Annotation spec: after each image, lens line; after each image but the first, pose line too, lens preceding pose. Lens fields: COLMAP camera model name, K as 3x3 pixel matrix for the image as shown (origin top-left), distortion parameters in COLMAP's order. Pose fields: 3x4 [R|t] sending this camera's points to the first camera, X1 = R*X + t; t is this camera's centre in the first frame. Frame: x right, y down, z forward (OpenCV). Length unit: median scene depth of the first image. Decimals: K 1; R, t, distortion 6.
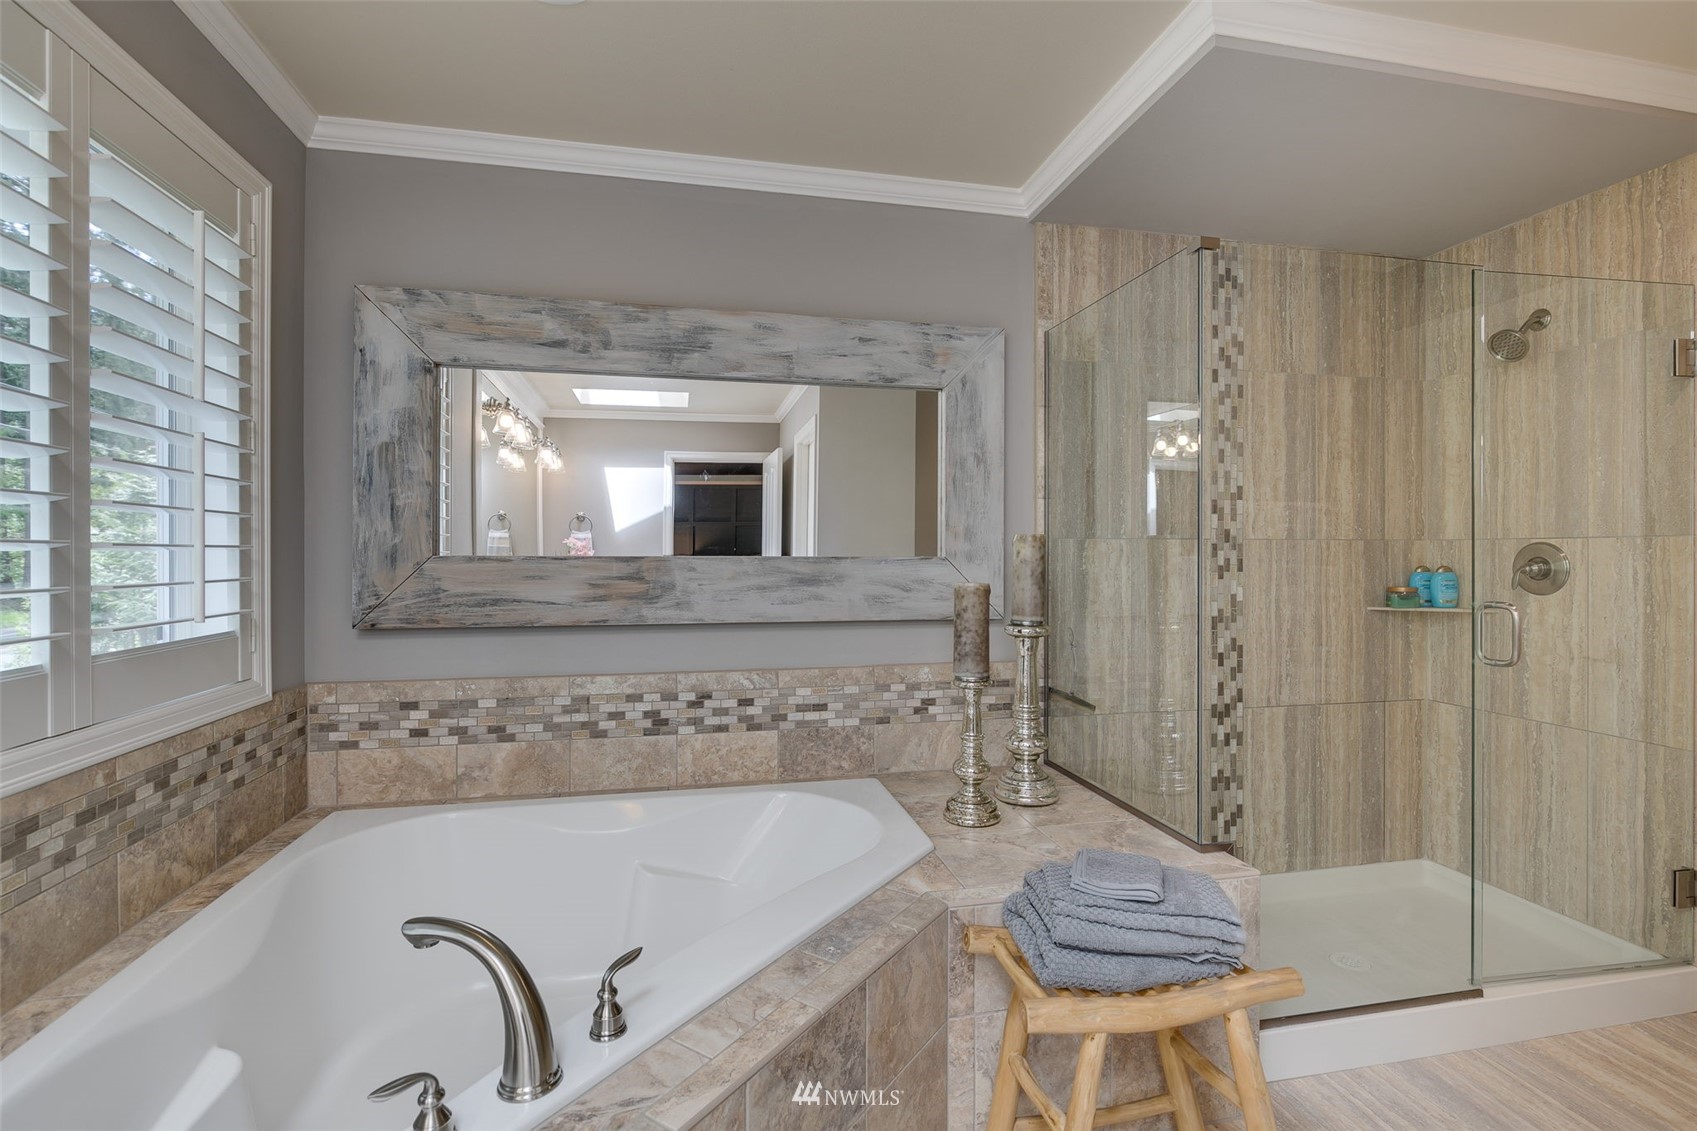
lens RADIAL K [[779.6, 0, 848.7], [0, 779.6, 552.5], [0, 0, 1]] dist [-0.003693, -0.000222]
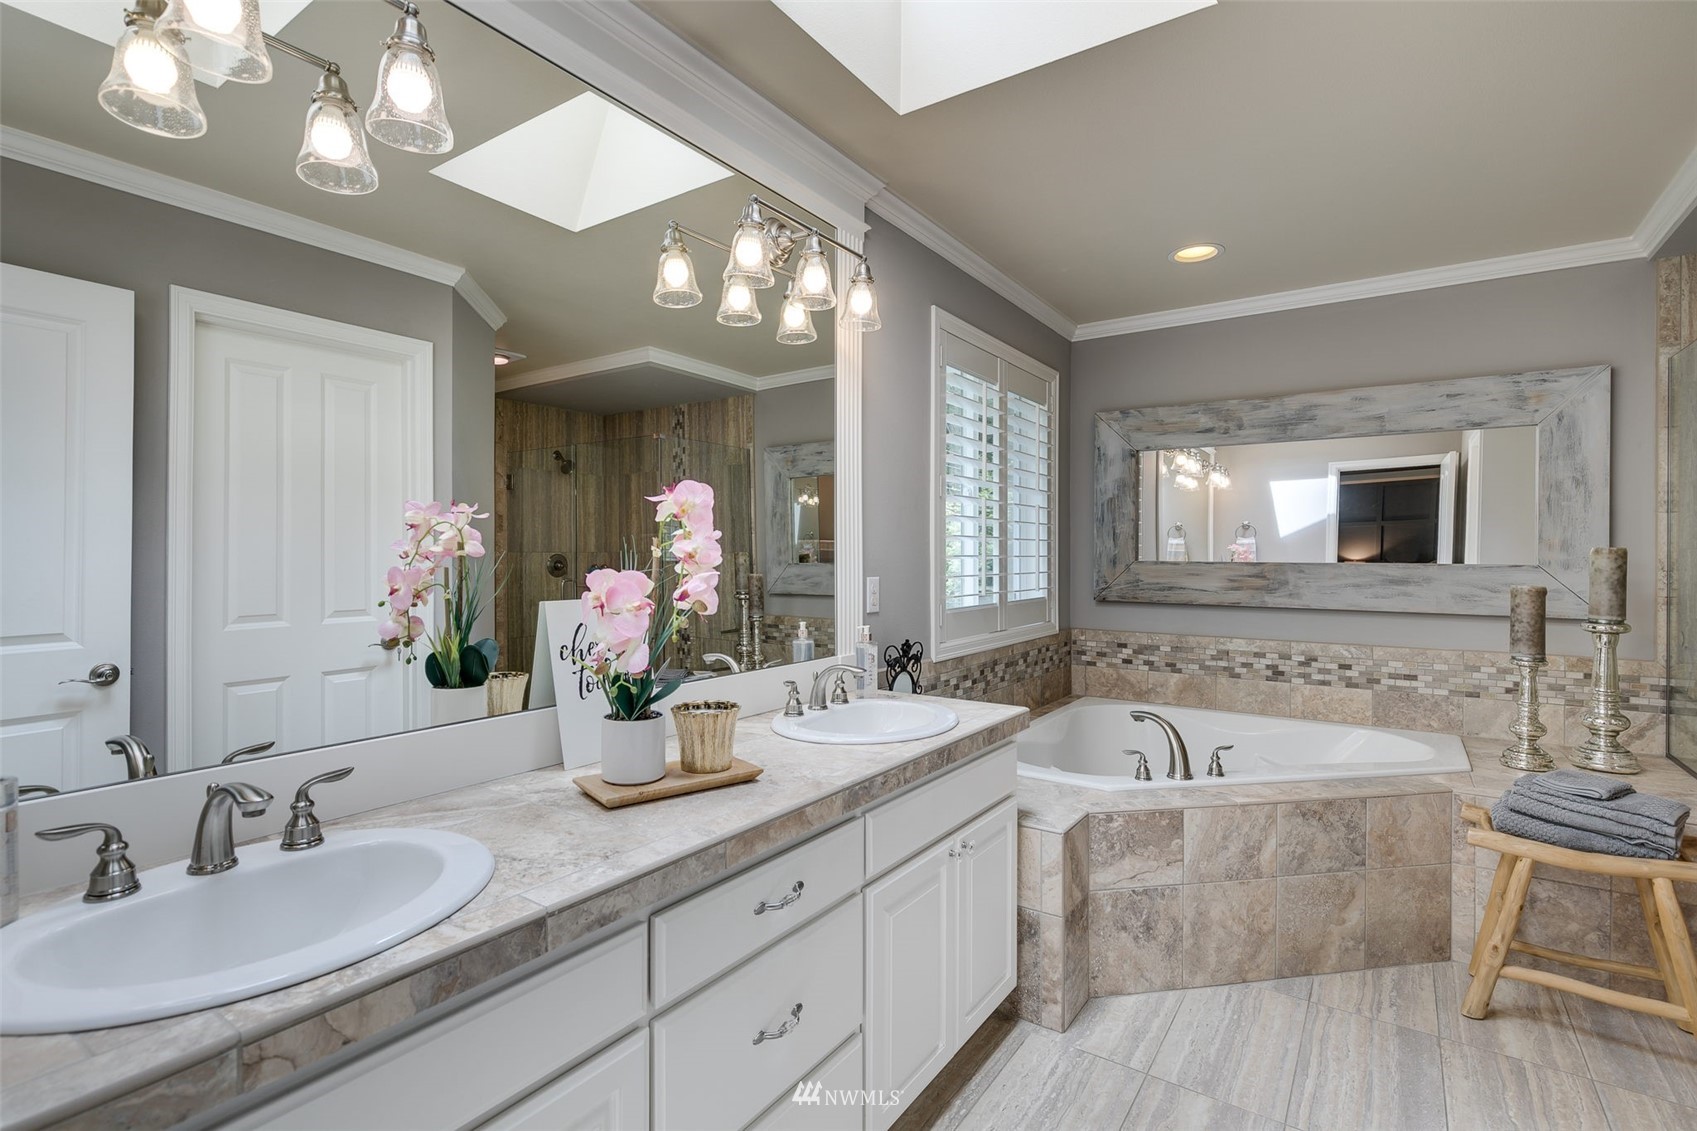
lens RADIAL K [[779.6, 0, 850.2], [0, 779.6, 554.3], [0, 0, 1]] dist [-0.003693, -0.000222]
pose [[0.680065, 0.003014, -0.733146, 0.303001], [-0.001671, 0.999995, 0.002561, -0.013326], [0.733150, -0.000517, 0.680067, -0.636636]]
